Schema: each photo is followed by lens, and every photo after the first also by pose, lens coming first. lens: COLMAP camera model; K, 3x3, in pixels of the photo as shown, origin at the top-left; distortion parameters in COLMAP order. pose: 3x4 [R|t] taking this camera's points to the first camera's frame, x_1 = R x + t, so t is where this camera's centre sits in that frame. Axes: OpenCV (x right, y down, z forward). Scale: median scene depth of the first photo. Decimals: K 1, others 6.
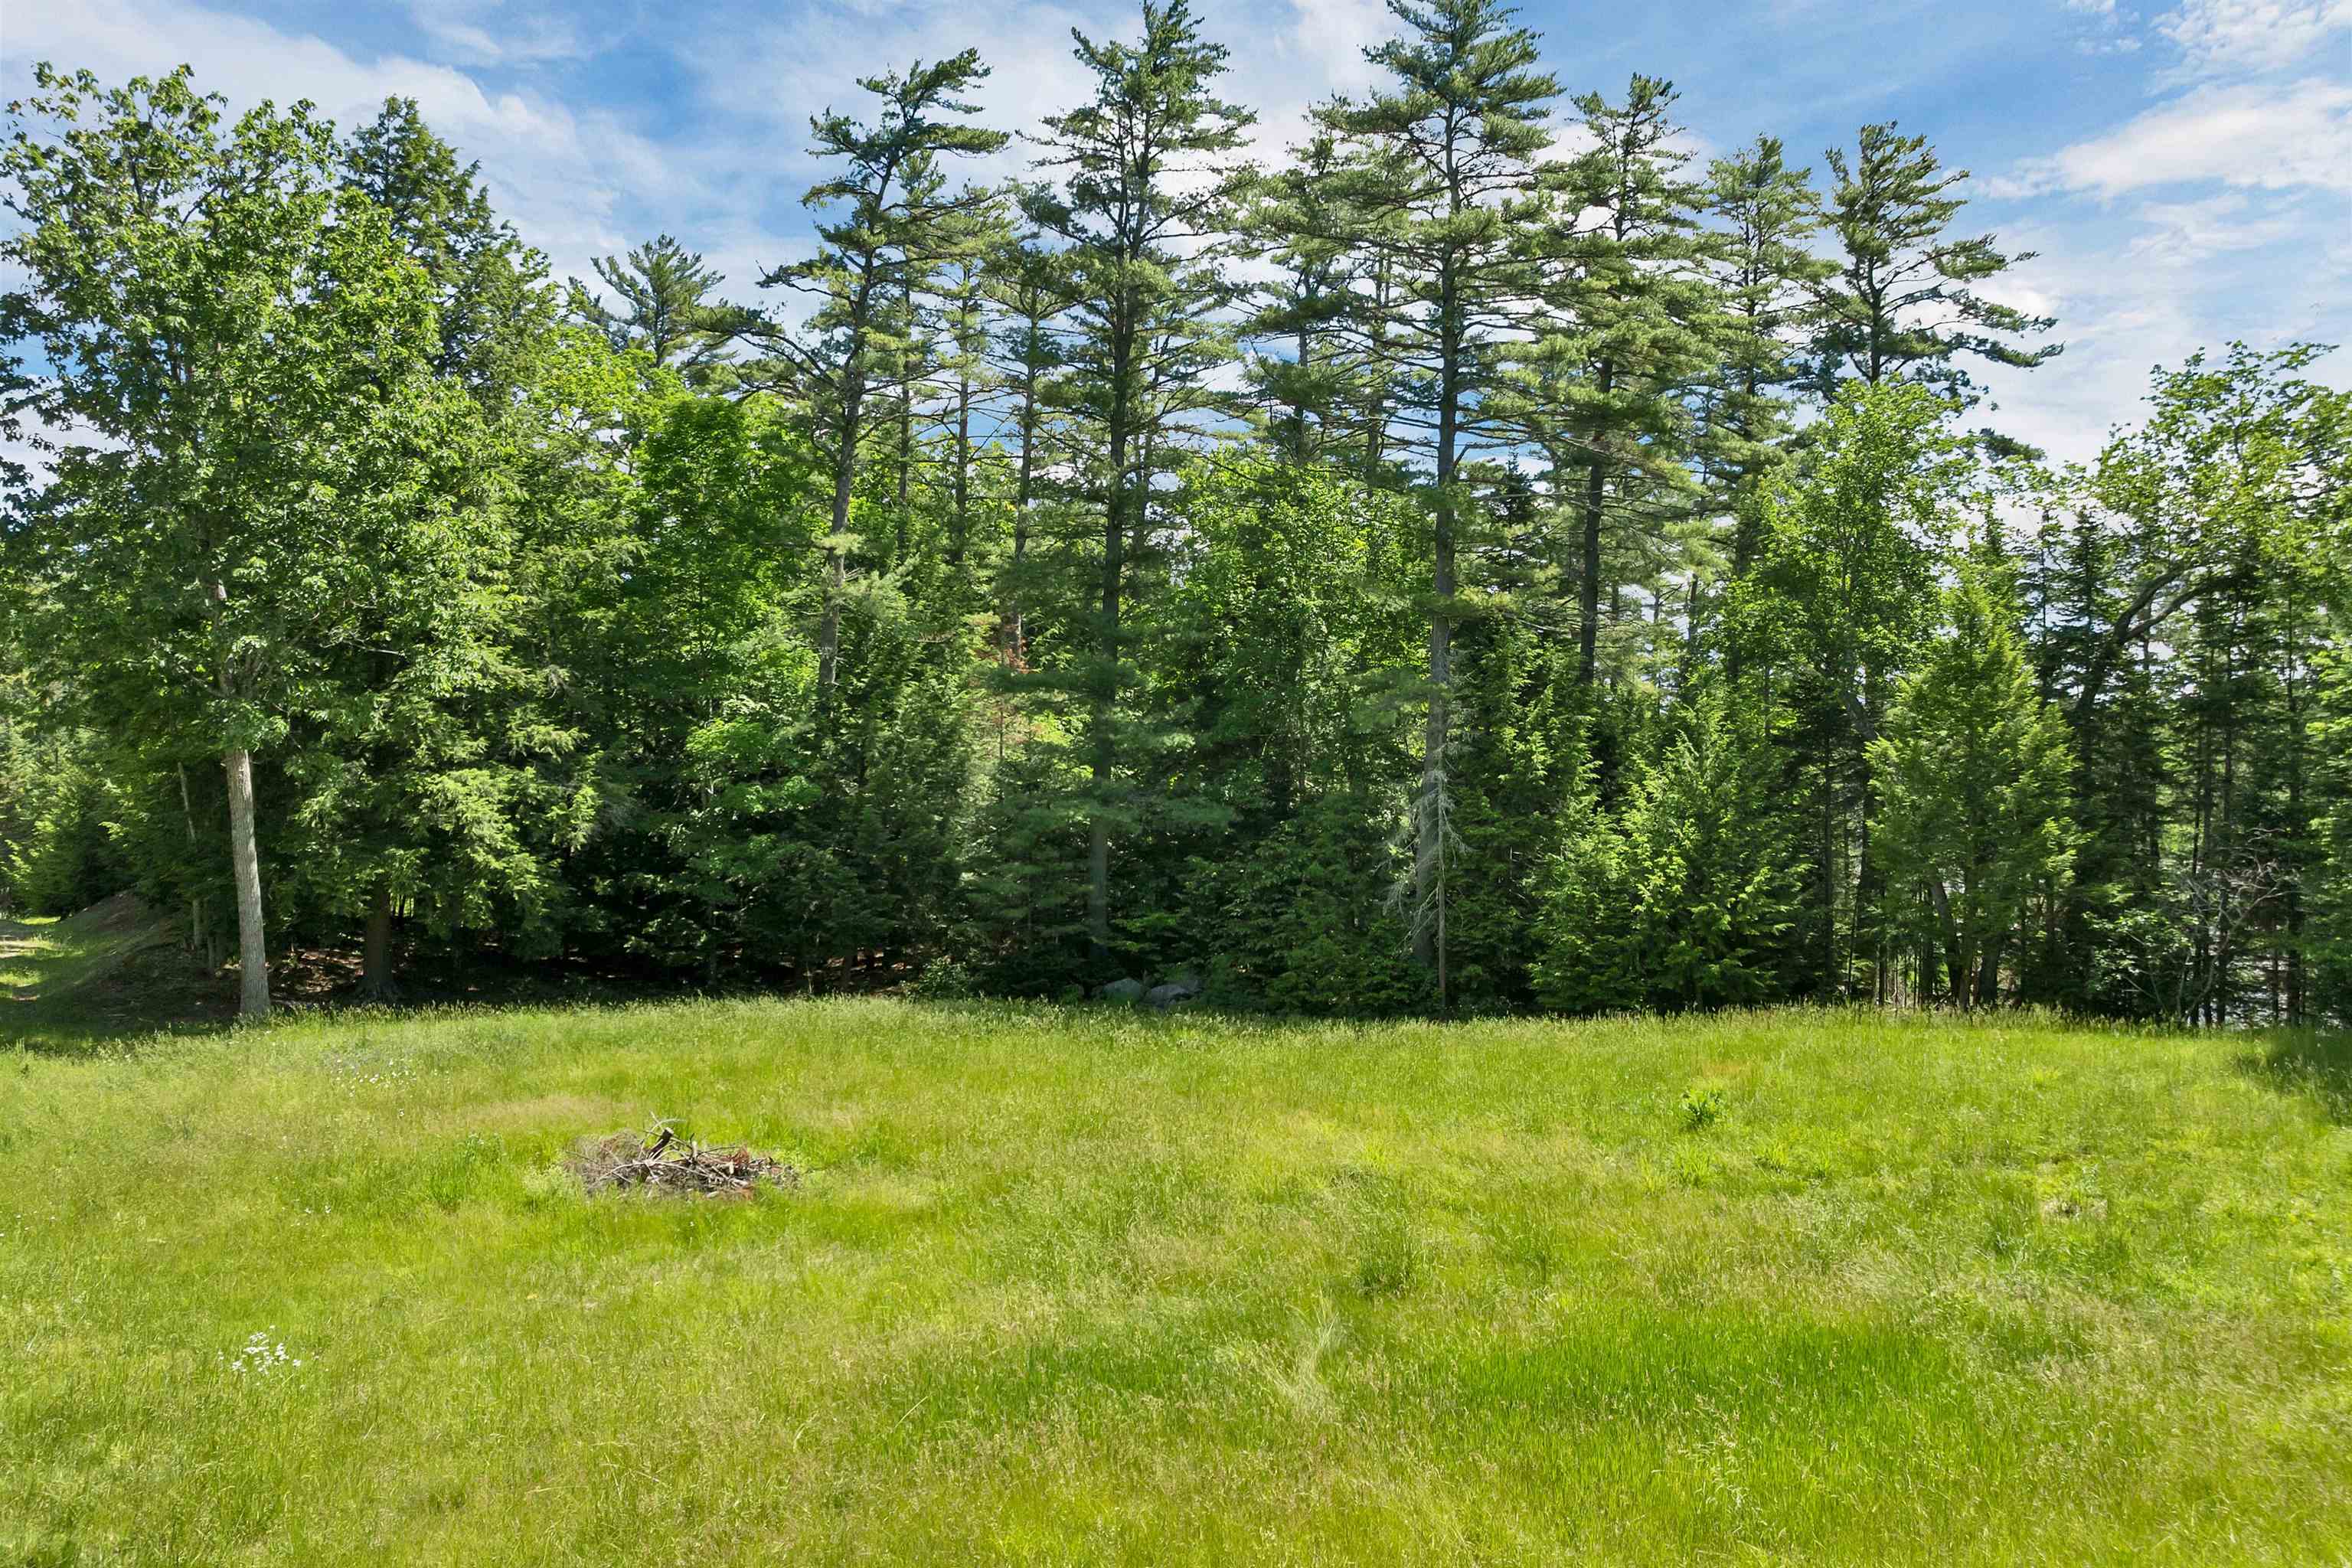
lens RADIAL K [[1681.8, 0, 1169.9], [0, 1681.8, 786.8], [0, 0, 1]] dist [-0.038288, 0.010546]
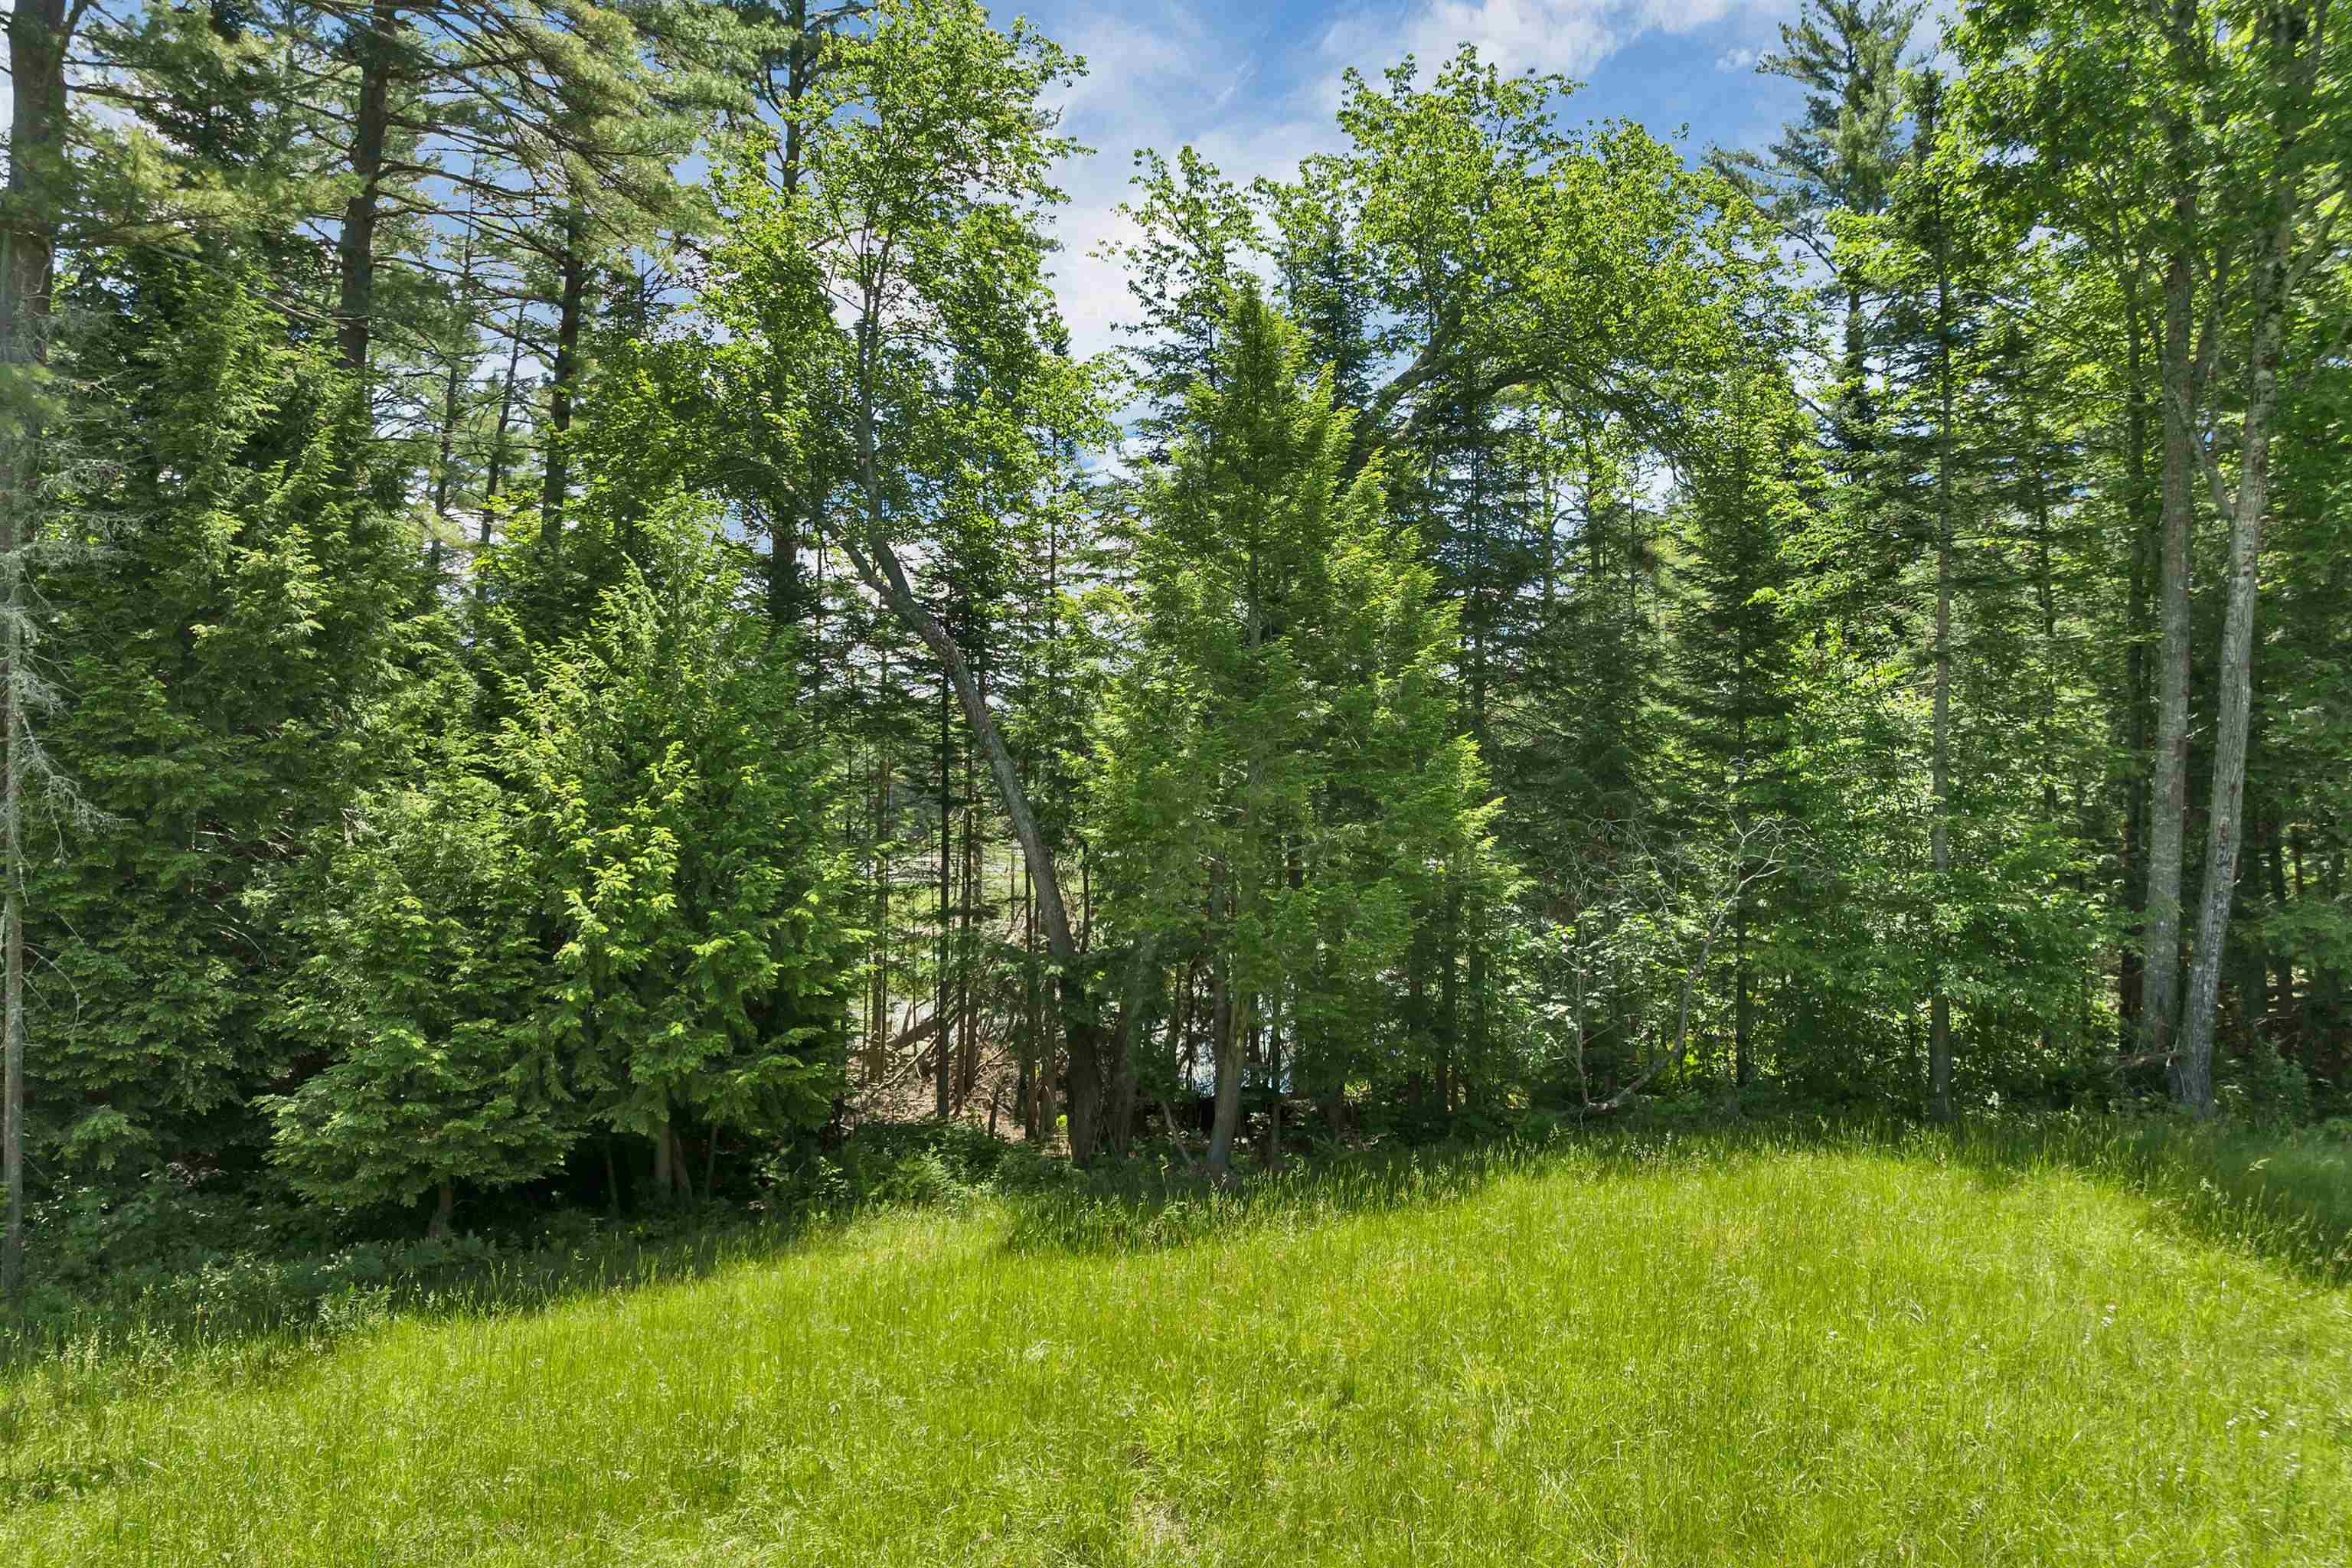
lens RADIAL K [[1681.8, 0, 1156.5], [0, 1681.8, 780.6], [0, 0, 1]] dist [-0.038288, 0.010546]
pose [[0.720284, 0.014041, 0.693537, 0.090491], [-0.005922, 0.999883, -0.014093, 0.033376], [-0.693654, 0.006044, 0.720283, 0.568580]]
